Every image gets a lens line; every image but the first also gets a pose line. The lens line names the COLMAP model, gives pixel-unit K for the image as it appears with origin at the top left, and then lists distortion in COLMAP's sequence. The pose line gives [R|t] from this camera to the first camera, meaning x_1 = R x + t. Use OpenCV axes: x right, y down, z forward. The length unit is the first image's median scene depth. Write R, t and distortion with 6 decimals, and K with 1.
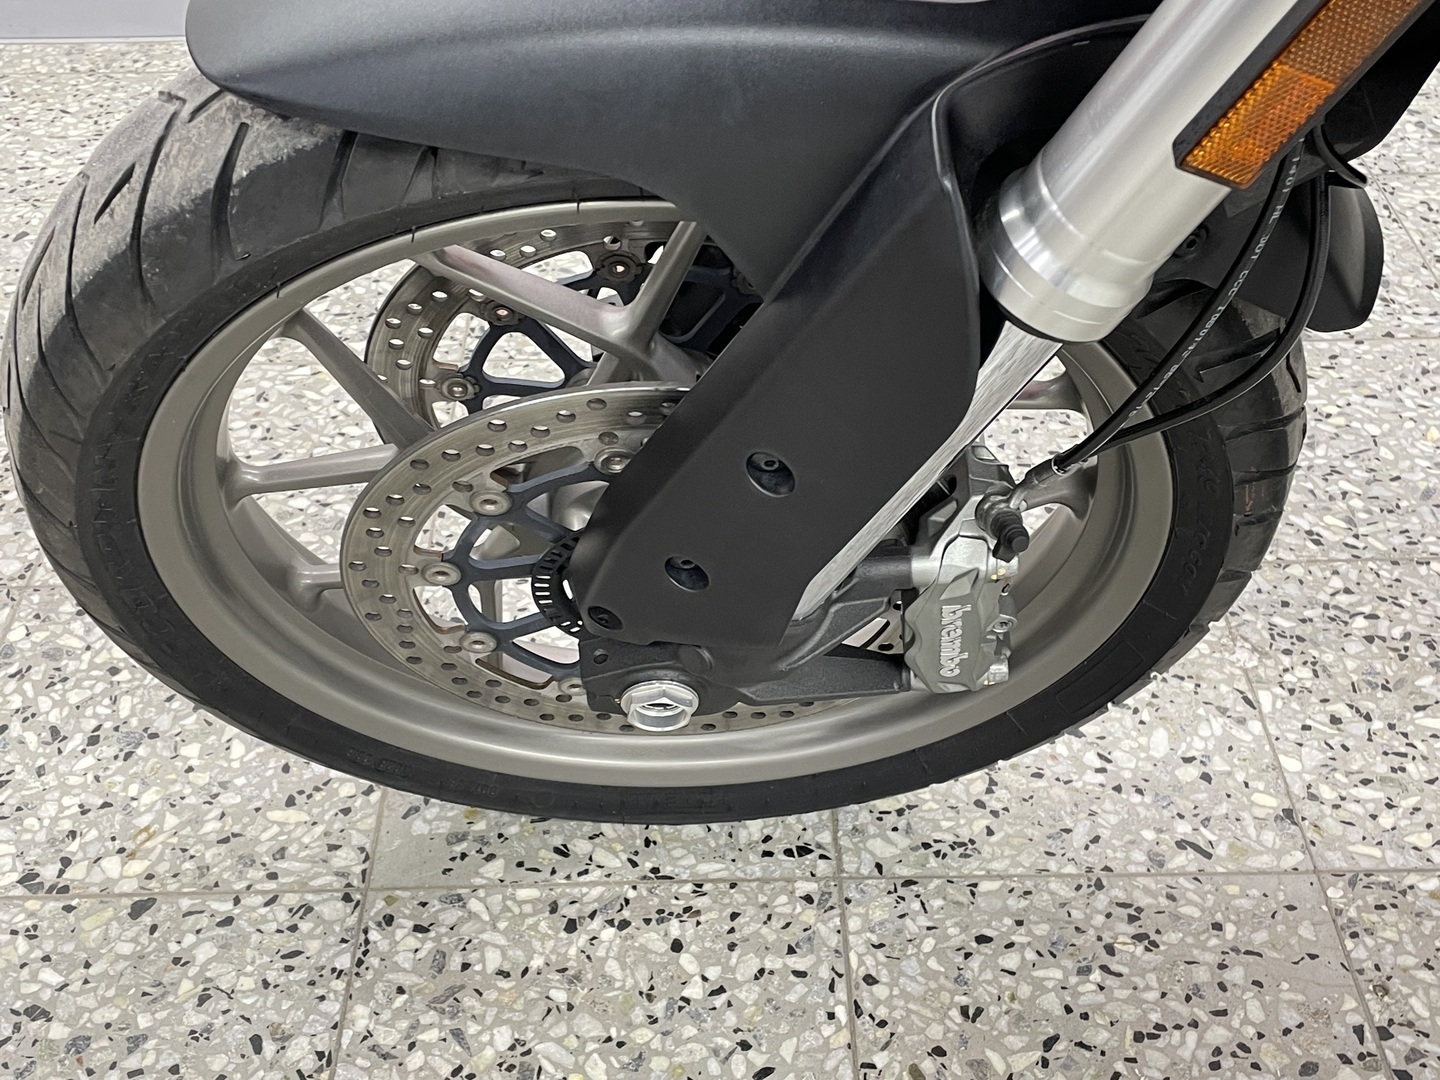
lens RADIAL K [[1753.5, 0, 710.3], [0, 1753.5, 556.2], [0, 0, 1]] dist [0.117813, -0.226484]
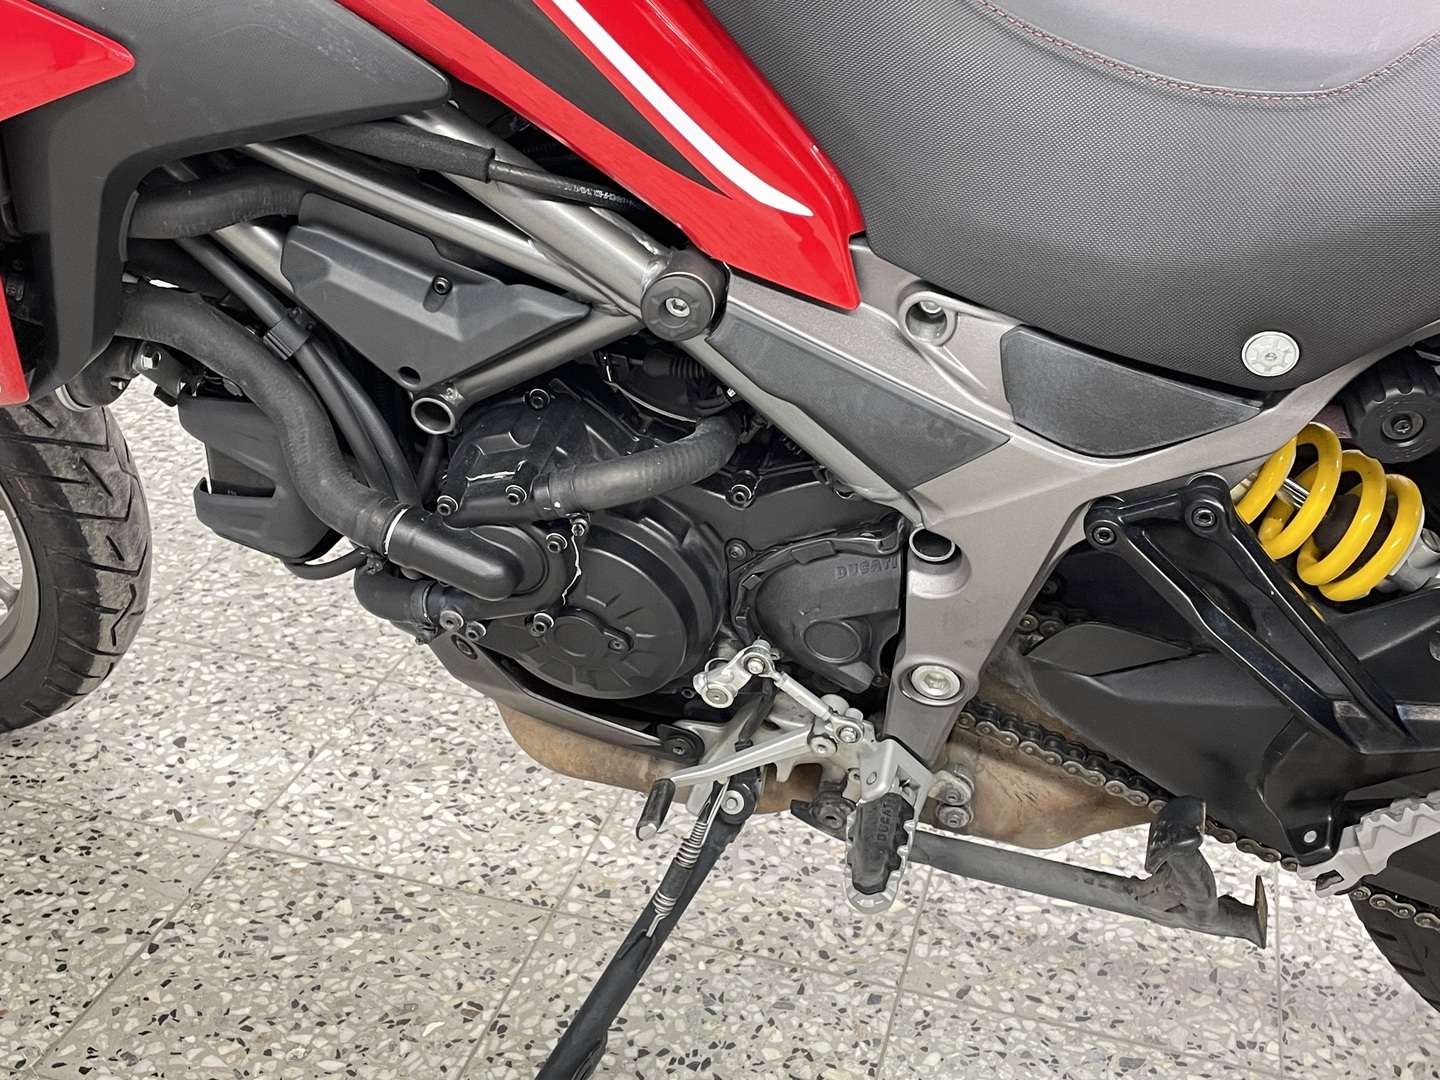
lens RADIAL K [[1753.5, 0, 710.3], [0, 1753.5, 556.2], [0, 0, 1]] dist [0.117813, -0.226484]
pose [[0.957777, 0.182118, -0.222479, 0.904748], [-0.229248, 0.950741, -0.208656, 0.155781], [0.173520, 0.250849, 0.952347, -0.313583]]
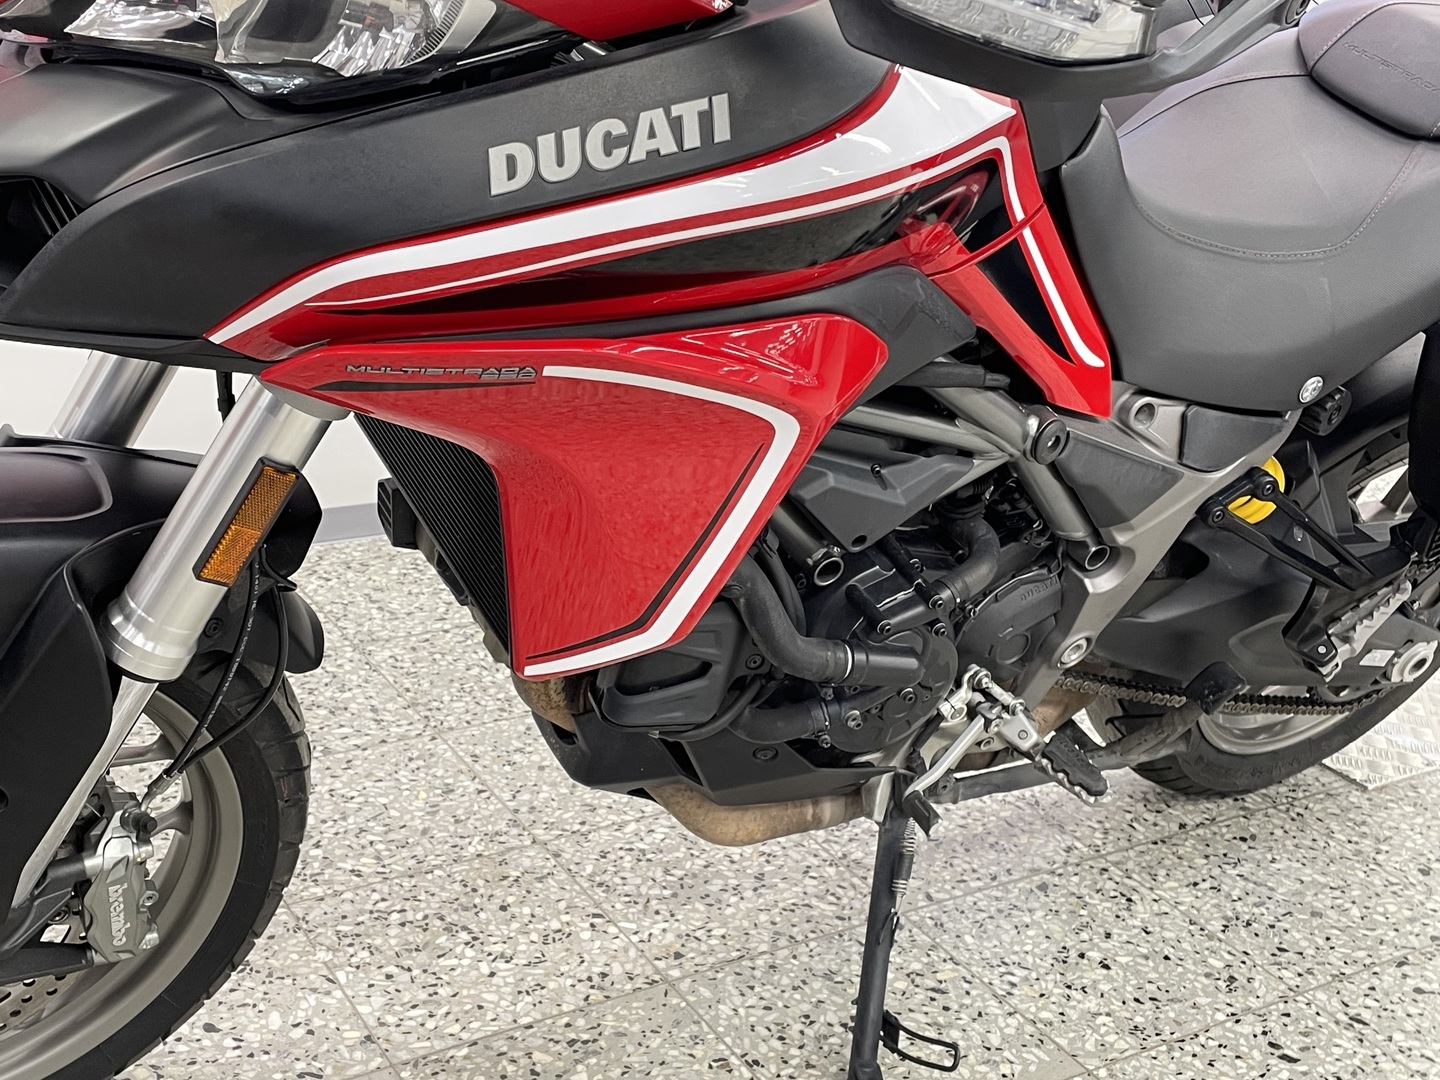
lens RADIAL K [[1753.5, 0, 710.3], [0, 1753.5, 556.2], [0, 0, 1]] dist [0.117813, -0.226484]
pose [[0.856524, -0.112258, 0.503751, -0.120376], [0.261632, 0.935790, -0.236316, 0.184309], [-0.444877, 0.334208, 0.830897, -0.458323]]
